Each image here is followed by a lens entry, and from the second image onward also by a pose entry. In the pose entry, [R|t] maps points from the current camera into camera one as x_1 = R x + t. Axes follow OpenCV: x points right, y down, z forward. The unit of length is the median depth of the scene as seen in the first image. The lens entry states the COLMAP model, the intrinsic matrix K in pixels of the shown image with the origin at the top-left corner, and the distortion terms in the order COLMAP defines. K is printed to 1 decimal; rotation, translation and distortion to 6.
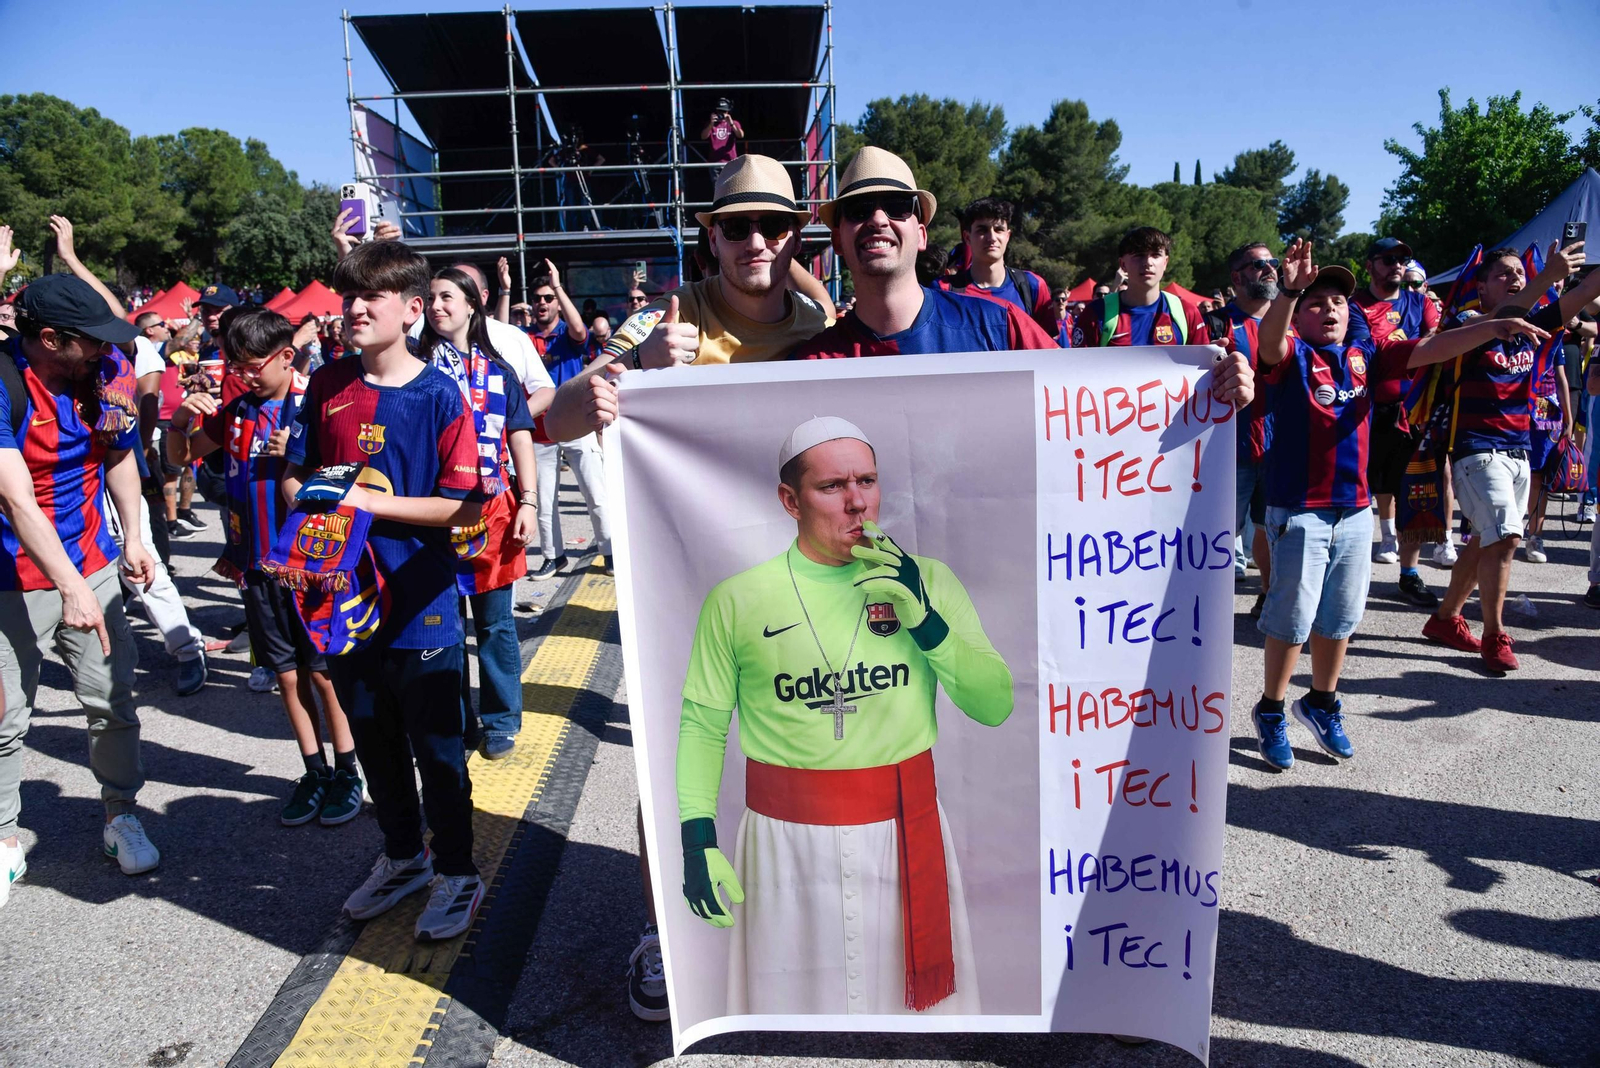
lens RADIAL K [[1075.0, 0, 803.7], [0, 1075.0, 538.9], [0, 0, 1]] dist [-0.114351, 0.057140]
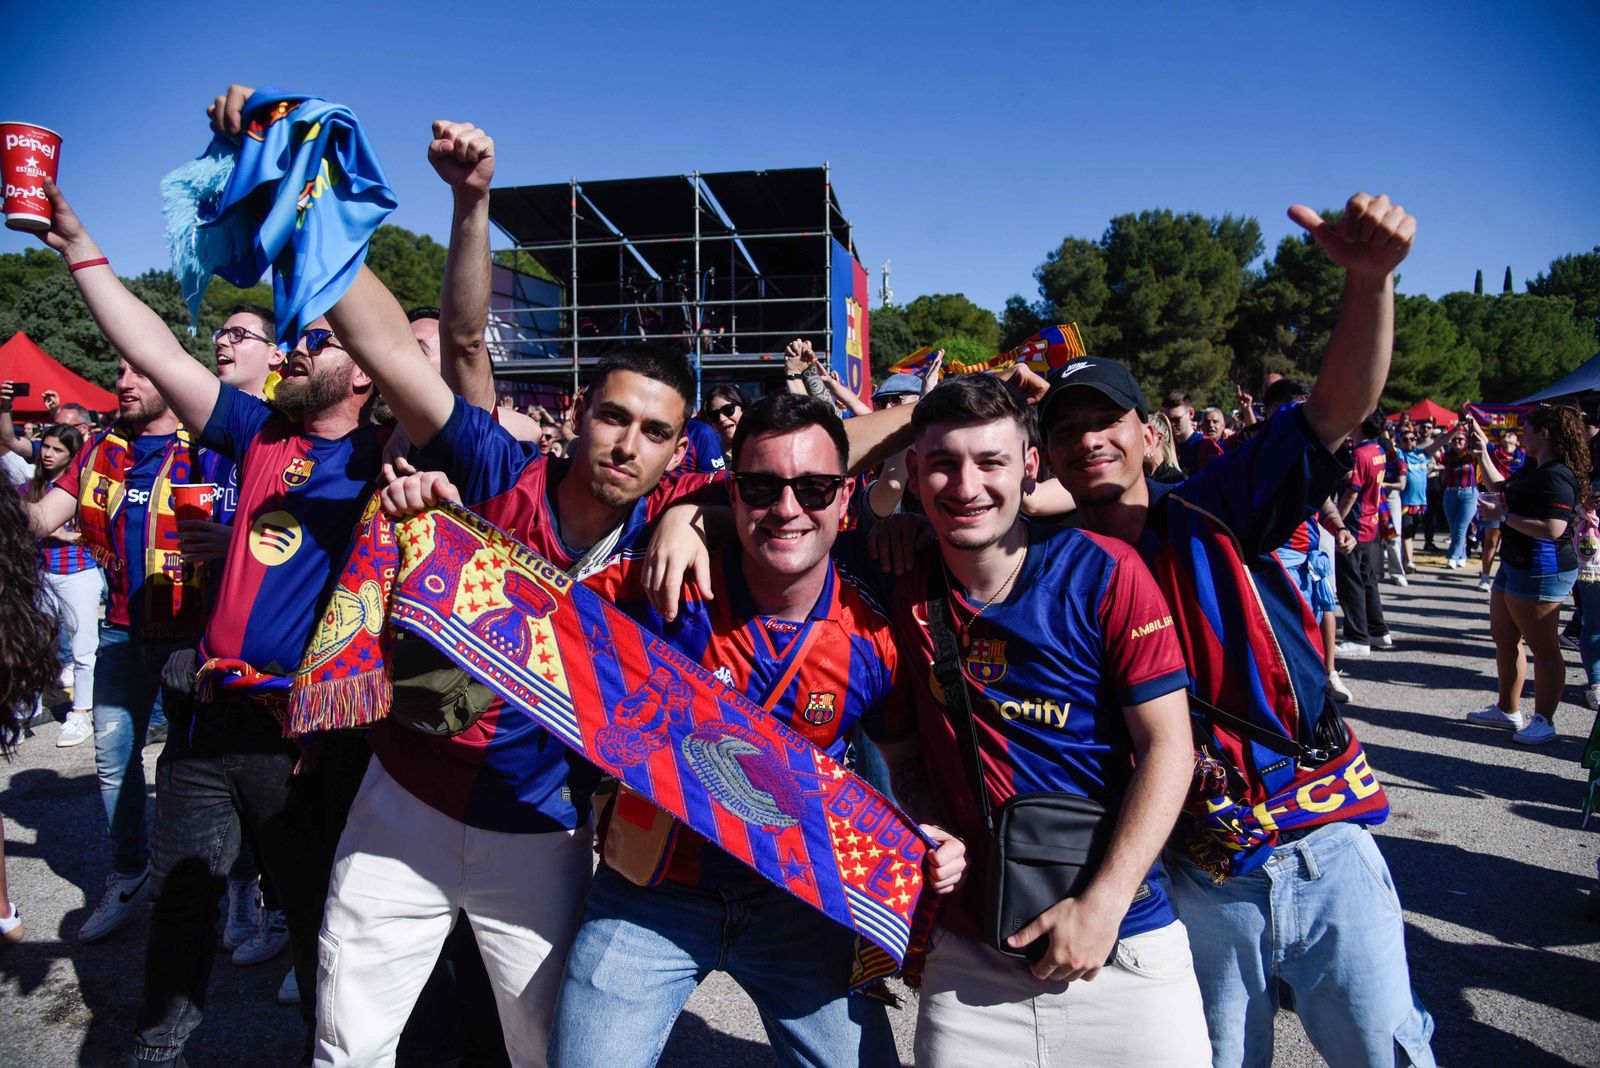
lens RADIAL K [[1075.0, 0, 803.7], [0, 1075.0, 538.9], [0, 0, 1]] dist [-0.114351, 0.057140]
pose [[0.959657, 0.050966, -0.276517, 0.079482], [-0.076949, 0.993496, -0.083935, 0.001097], [0.270441, 0.101826, 0.957337, -0.022794]]
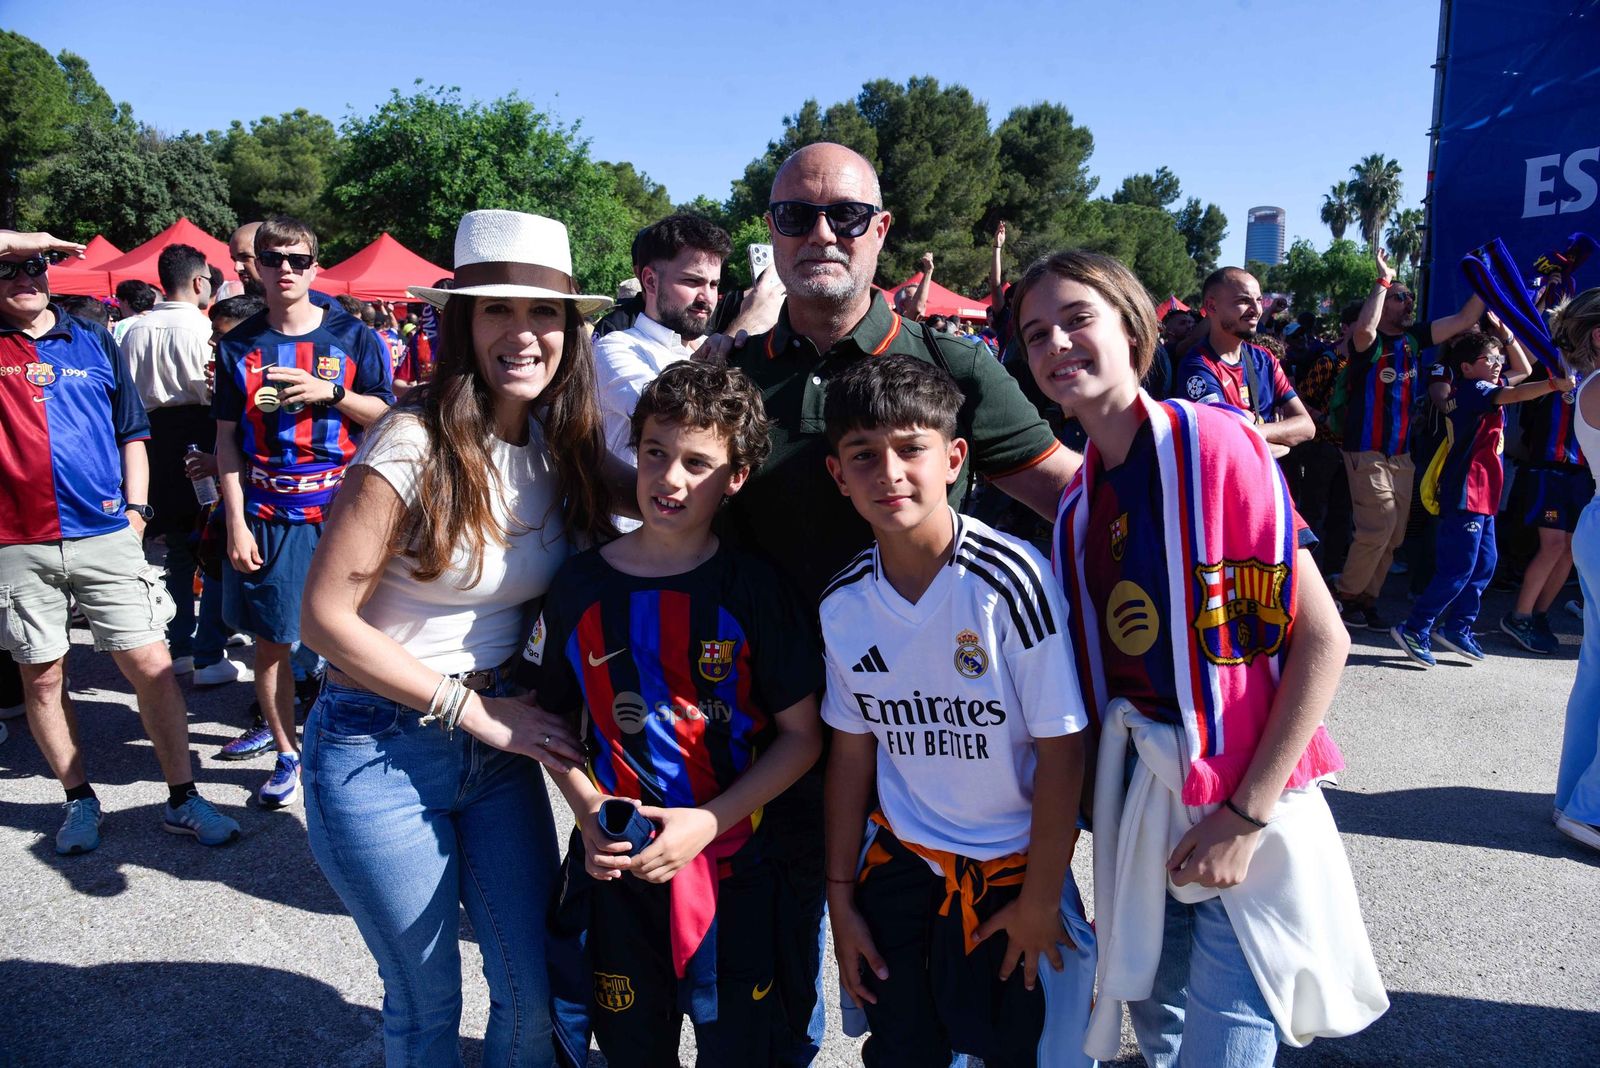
lens RADIAL K [[1075.0, 0, 803.7], [0, 1075.0, 538.9], [0, 0, 1]] dist [-0.114351, 0.057140]
pose [[0.971043, -0.006622, 0.238811, -0.213415], [0.009470, 0.999897, -0.010778, -0.032475], [-0.238715, 0.012728, 0.971006, 0.192348]]
